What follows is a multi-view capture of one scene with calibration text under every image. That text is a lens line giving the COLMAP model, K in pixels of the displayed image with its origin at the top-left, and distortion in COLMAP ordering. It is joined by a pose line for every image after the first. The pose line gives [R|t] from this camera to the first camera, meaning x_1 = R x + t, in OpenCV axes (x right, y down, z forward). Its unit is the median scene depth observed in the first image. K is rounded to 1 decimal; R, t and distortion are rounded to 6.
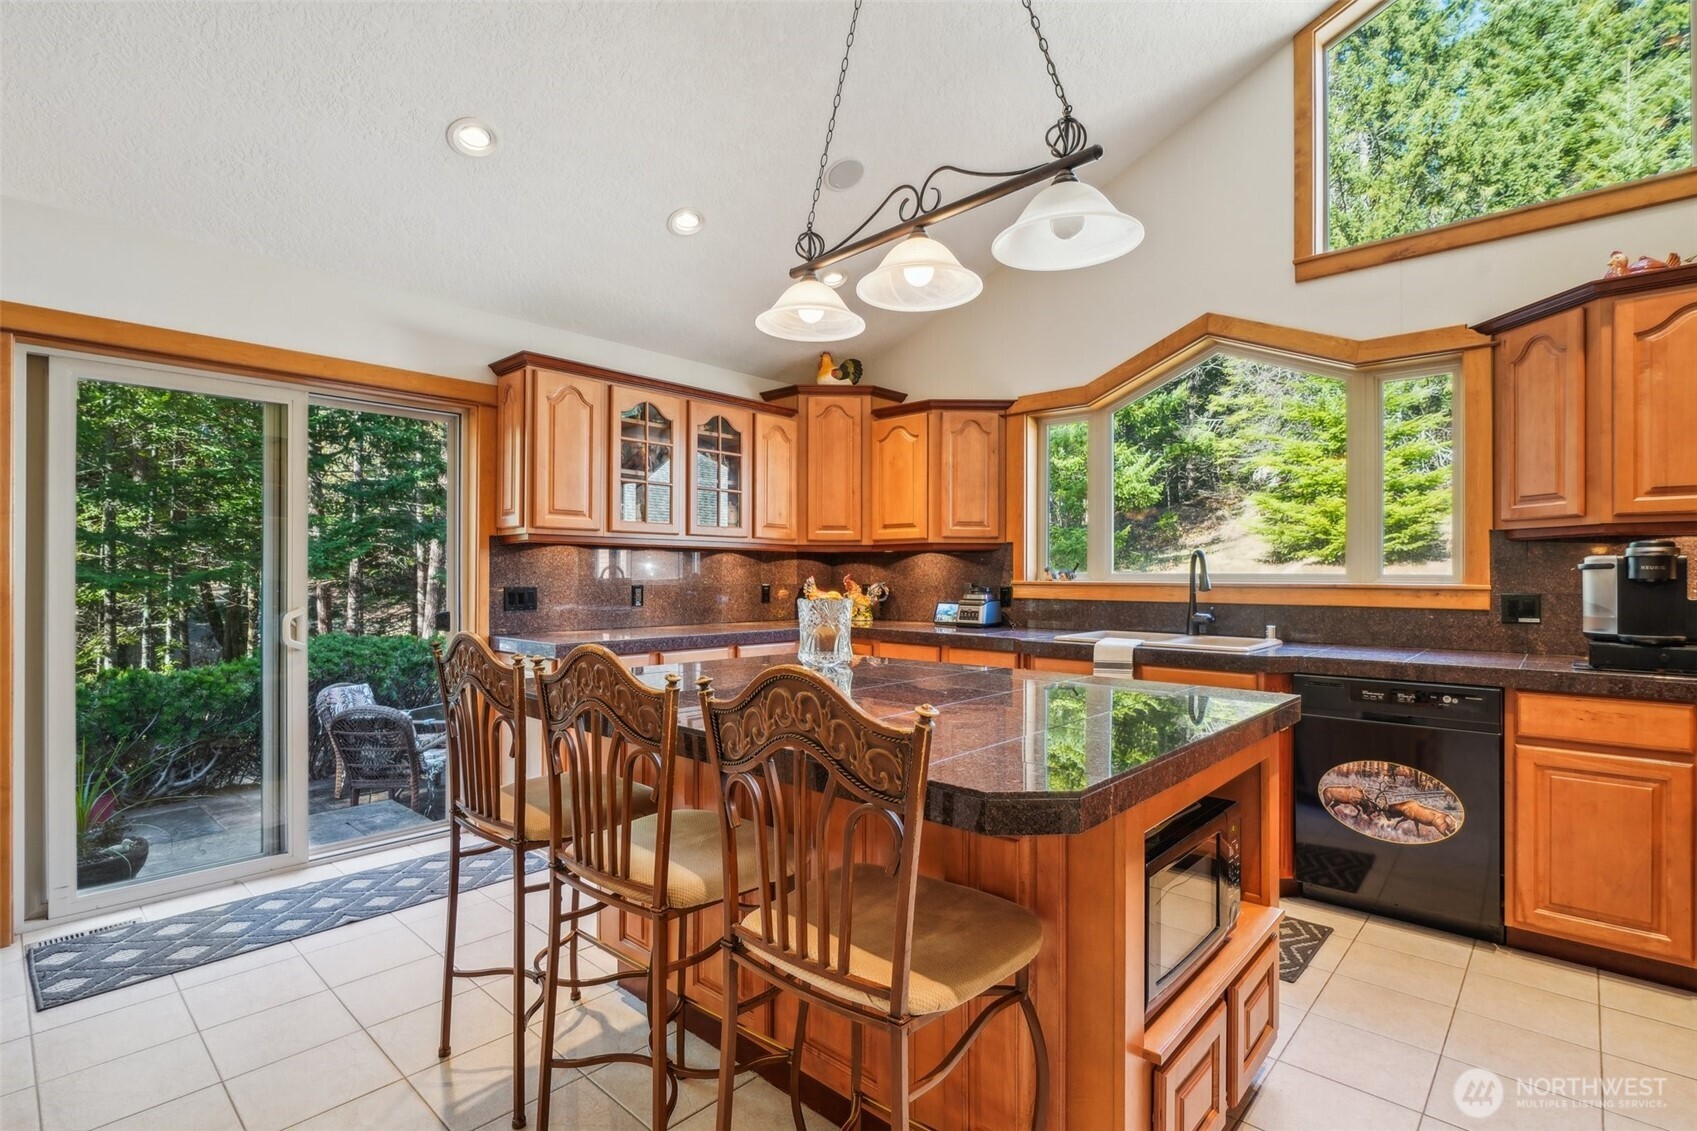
lens RADIAL K [[807.7, 0, 841.4], [0, 807.7, 574.0], [0, 0, 1]] dist [-0.004169, -0.000289]
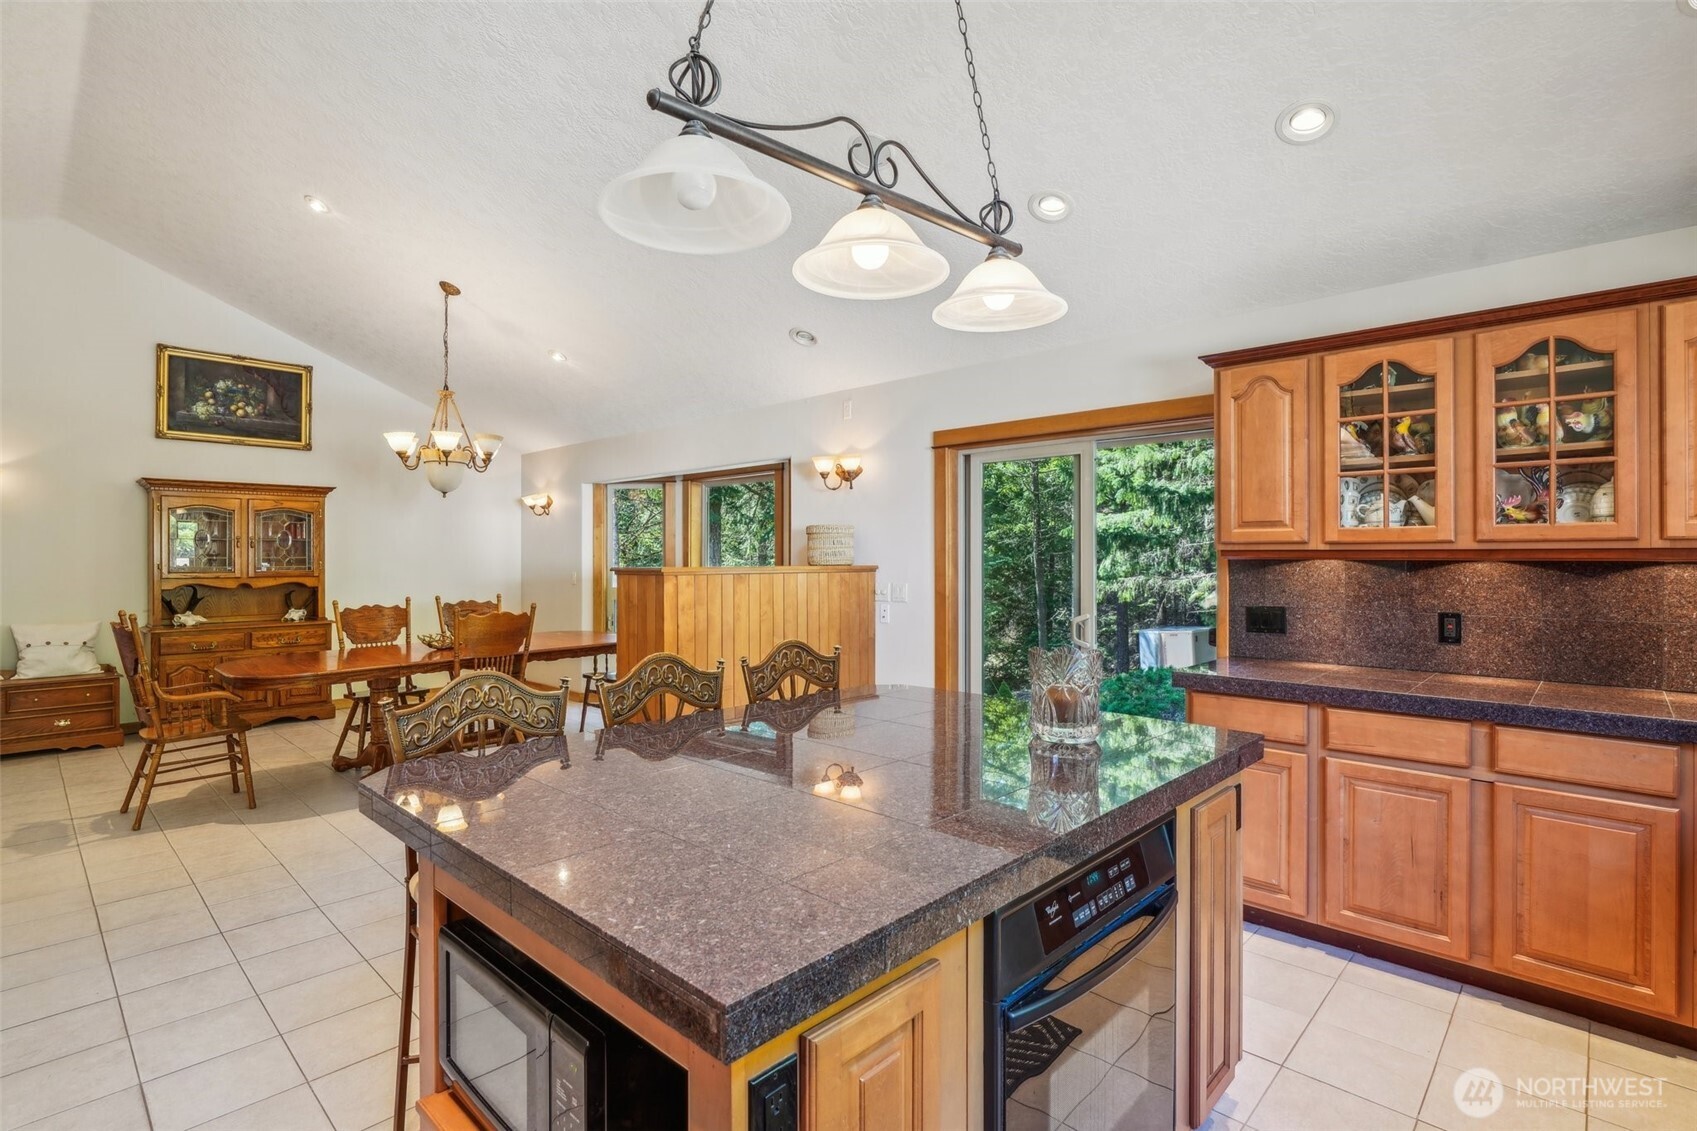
lens RADIAL K [[807.7, 0, 848.2], [0, 807.7, 558.8], [0, 0, 1]] dist [-0.004169, -0.000289]
pose [[-0.005286, -0.001590, -0.999985, 0.496828], [0.004134, 0.999990, -0.001612, -0.037409], [0.999977, -0.004142, -0.005280, 0.539966]]
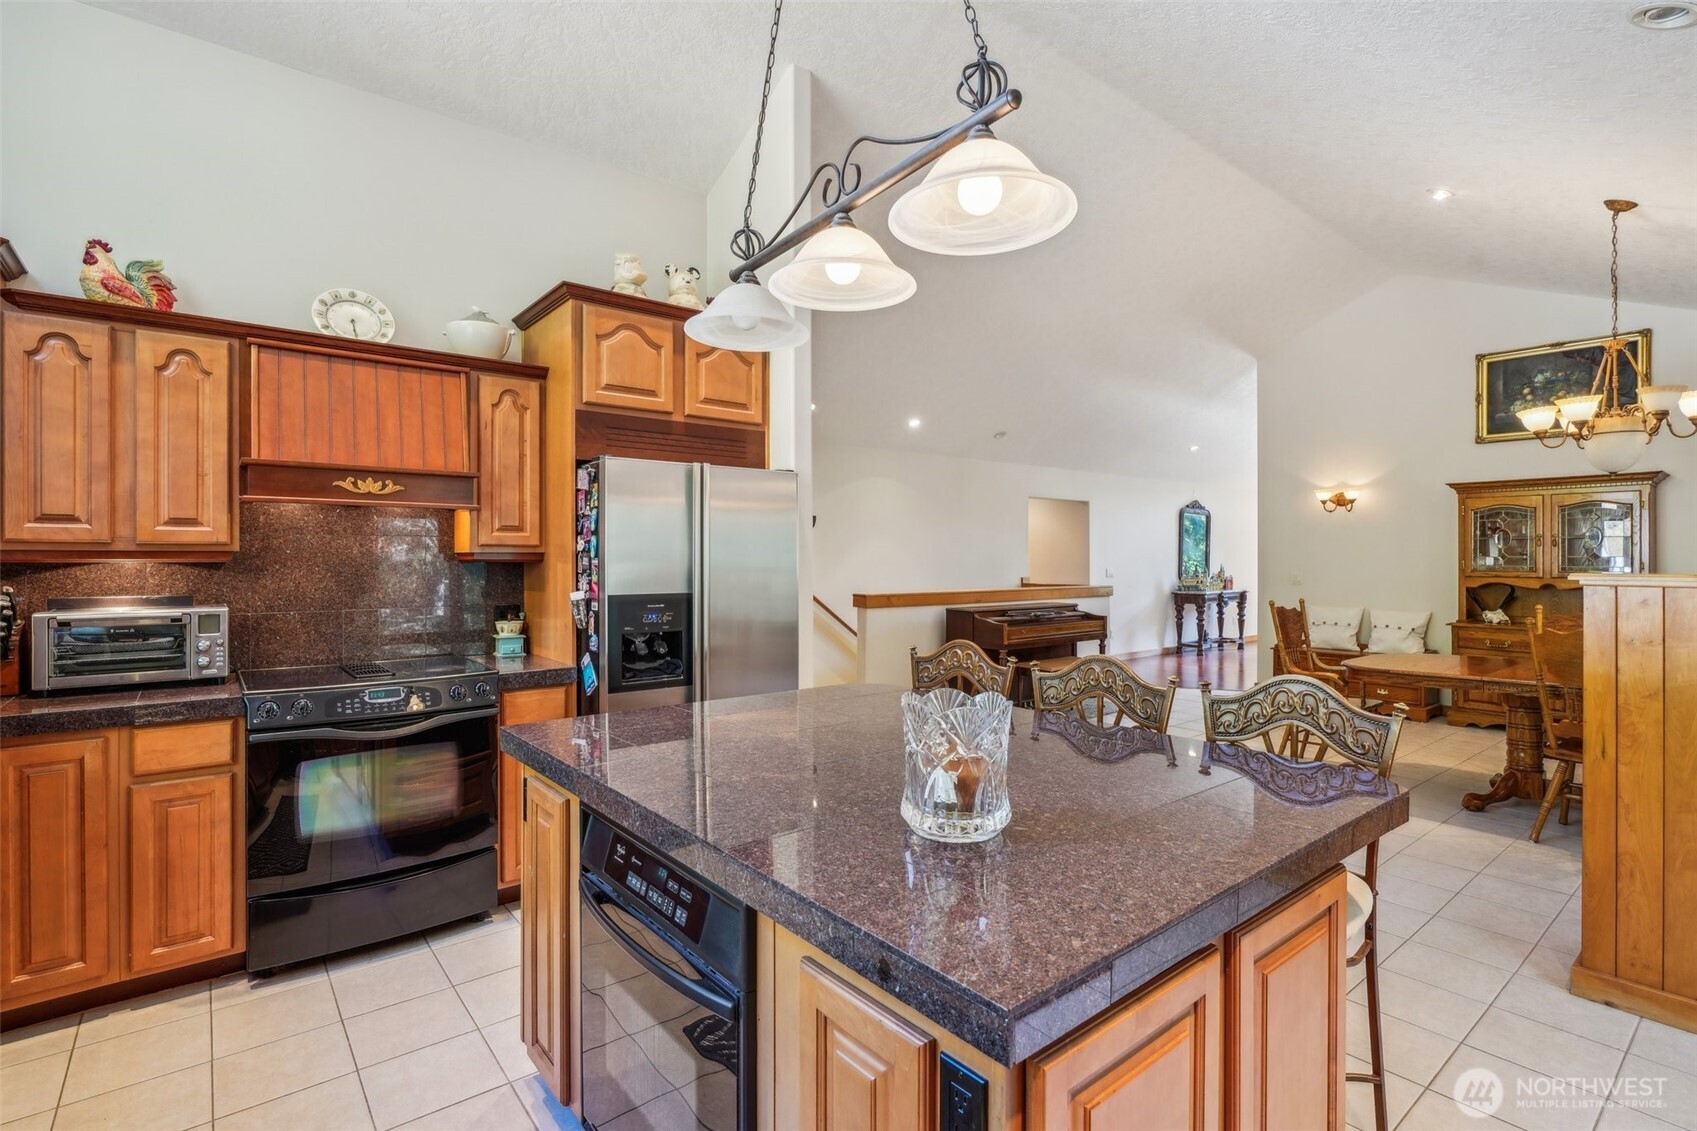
lens RADIAL K [[807.7, 0, 852.4], [0, 807.7, 556.6], [0, 0, 1]] dist [-0.004169, -0.000289]
pose [[-0.989879, -0.003715, 0.141866, -0.048343], [-0.004088, 0.999989, -0.002336, -0.038525], [-0.141856, -0.002892, -0.989883, 1.041925]]
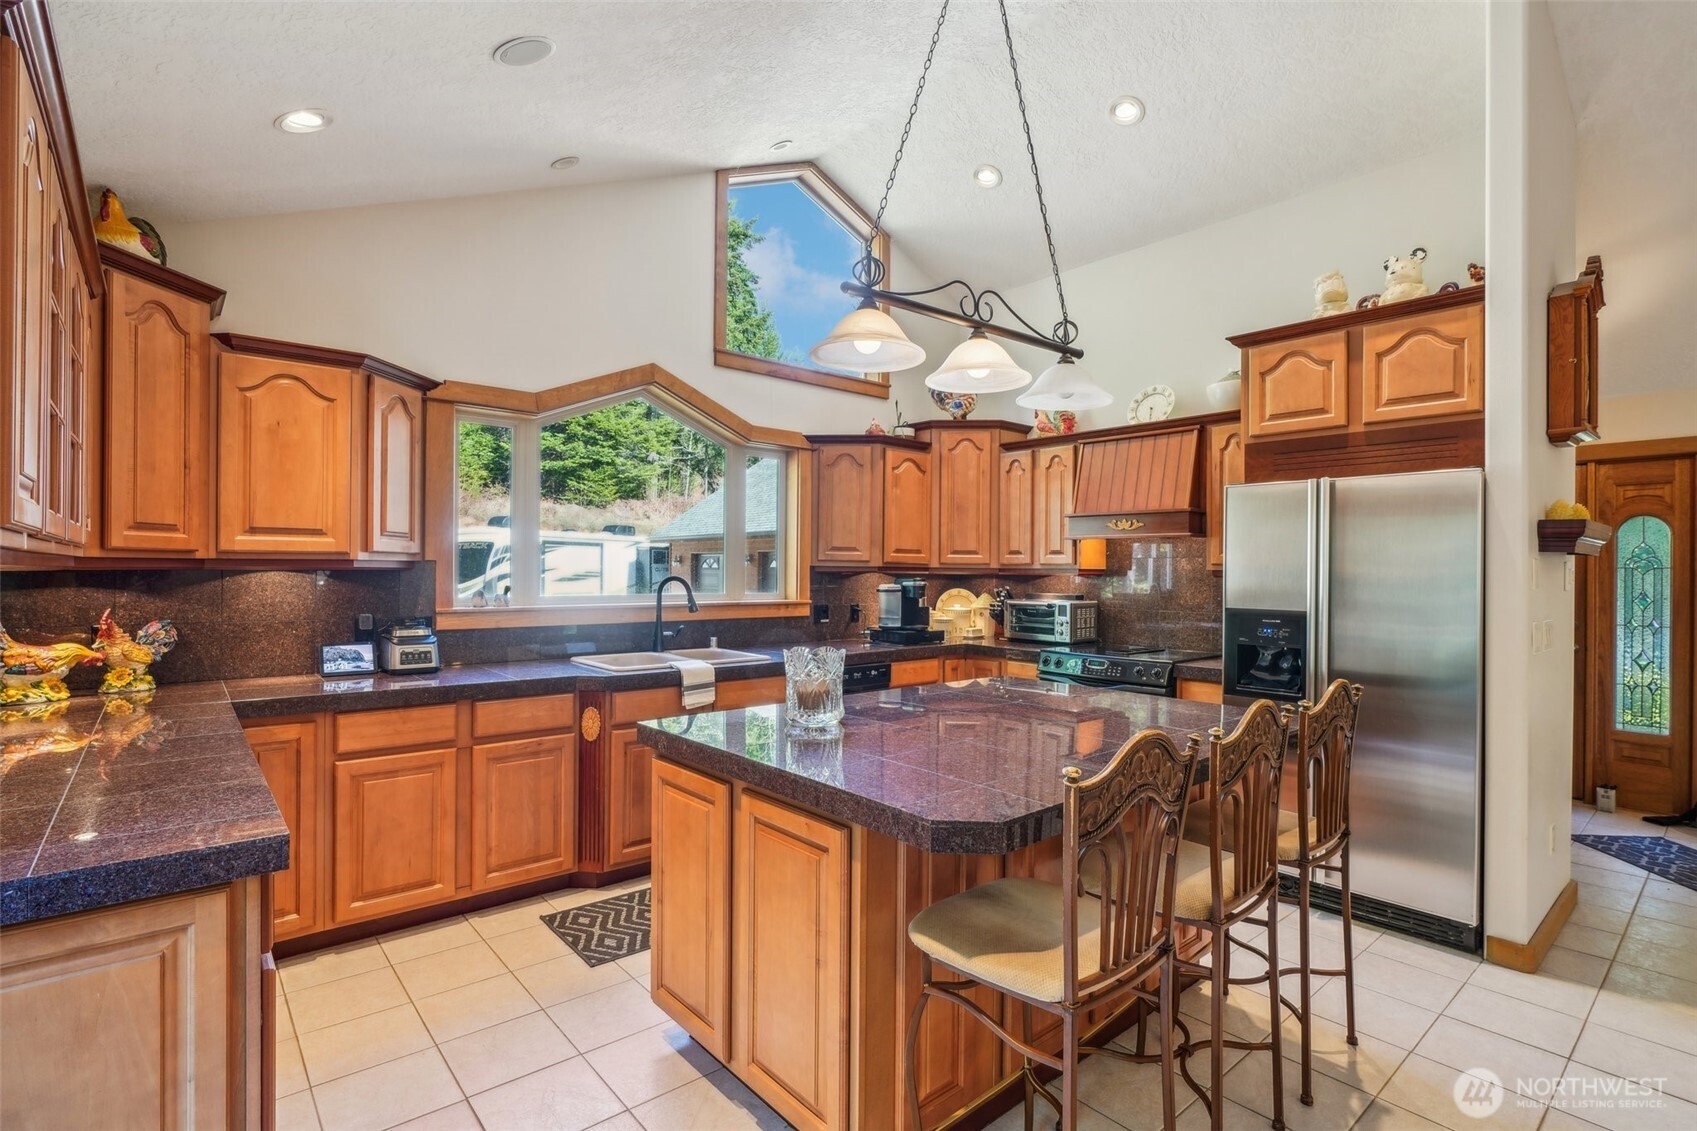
lens RADIAL K [[807.7, 0, 855.6], [0, 807.7, 566.8], [0, 0, 1]] dist [-0.004169, -0.000289]
pose [[0.111217, -0.001170, 0.993795, -0.639837], [-0.008290, 0.999963, 0.002105, -0.046014], [-0.993762, -0.008472, 0.111203, 0.603292]]
